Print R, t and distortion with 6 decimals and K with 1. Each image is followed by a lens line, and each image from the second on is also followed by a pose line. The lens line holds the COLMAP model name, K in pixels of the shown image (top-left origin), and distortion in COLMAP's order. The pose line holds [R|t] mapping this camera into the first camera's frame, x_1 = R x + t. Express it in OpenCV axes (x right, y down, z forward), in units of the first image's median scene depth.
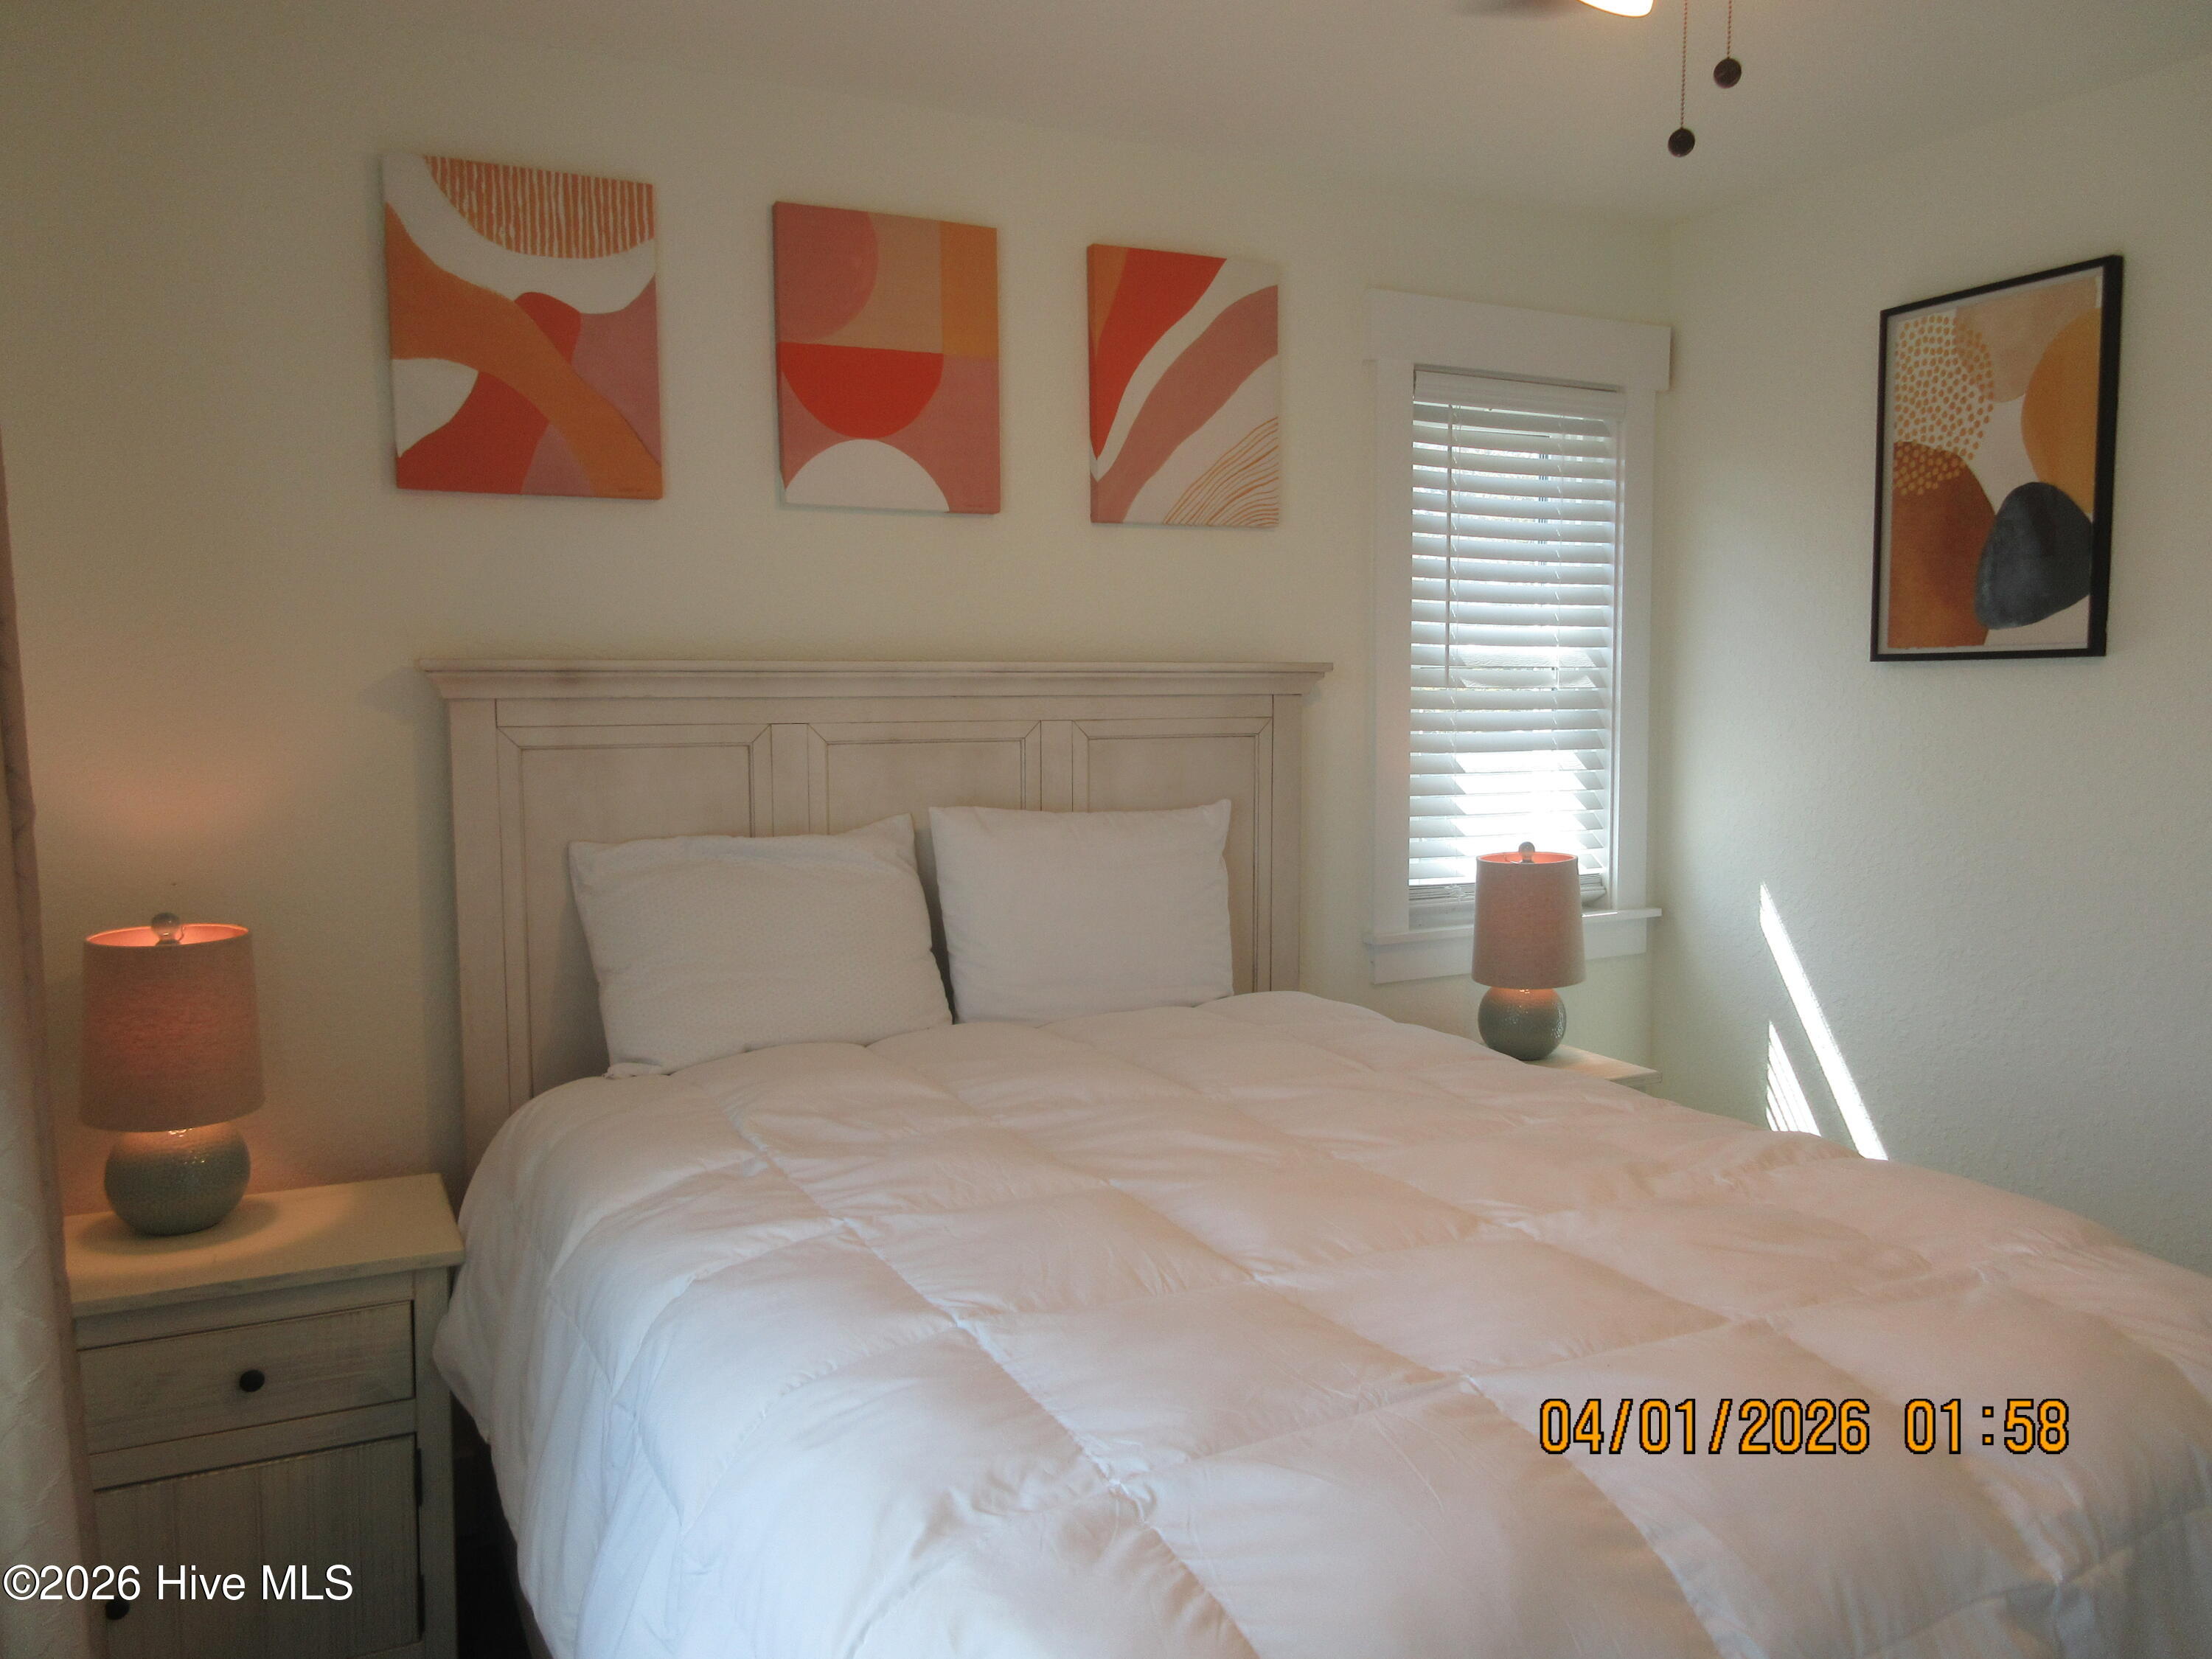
lens RADIAL K [[1662.9, 0, 1105.3], [0, 1662.9, 824.9], [0, 0, 1]] dist [0.026871, -0.004581]
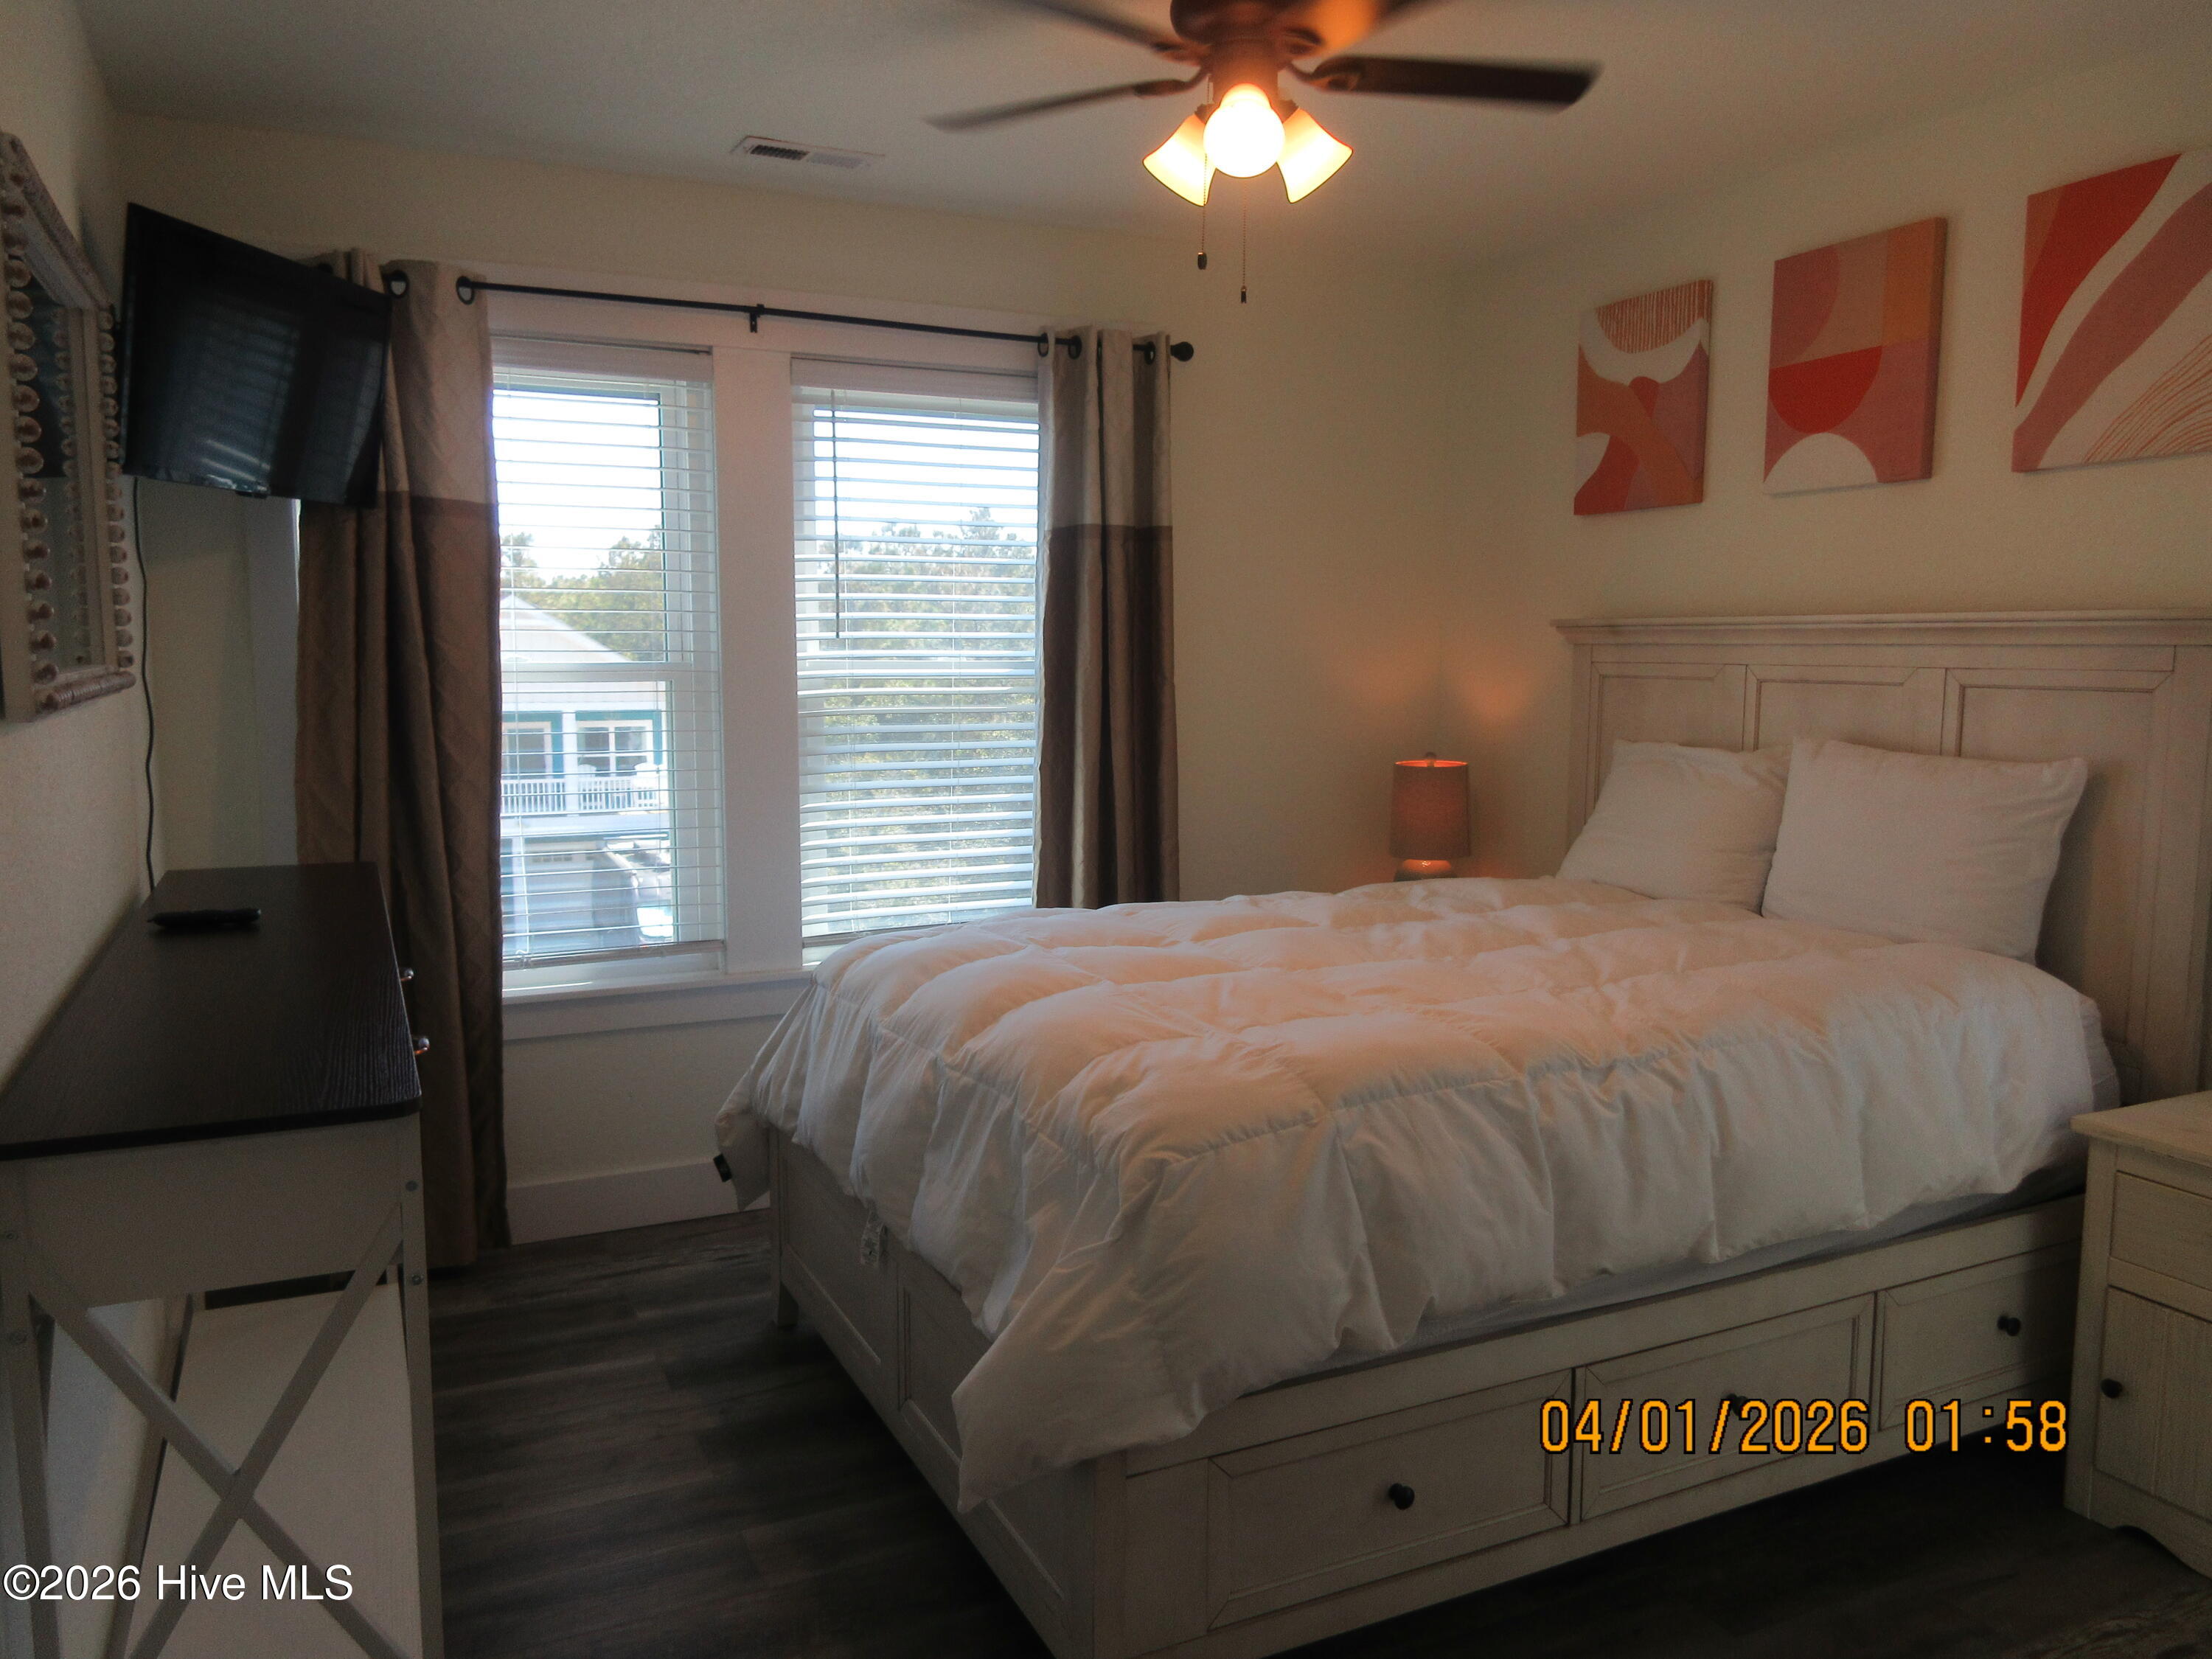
lens RADIAL K [[1662.9, 0, 1104.8], [0, 1662.9, 834.5], [0, 0, 1]] dist [0.026871, -0.004581]
pose [[-0.018083, 0.121997, -0.992366, 1.110926], [-0.081344, 0.989058, 0.123073, -0.048000], [0.996522, 0.082948, -0.007961, 0.505996]]
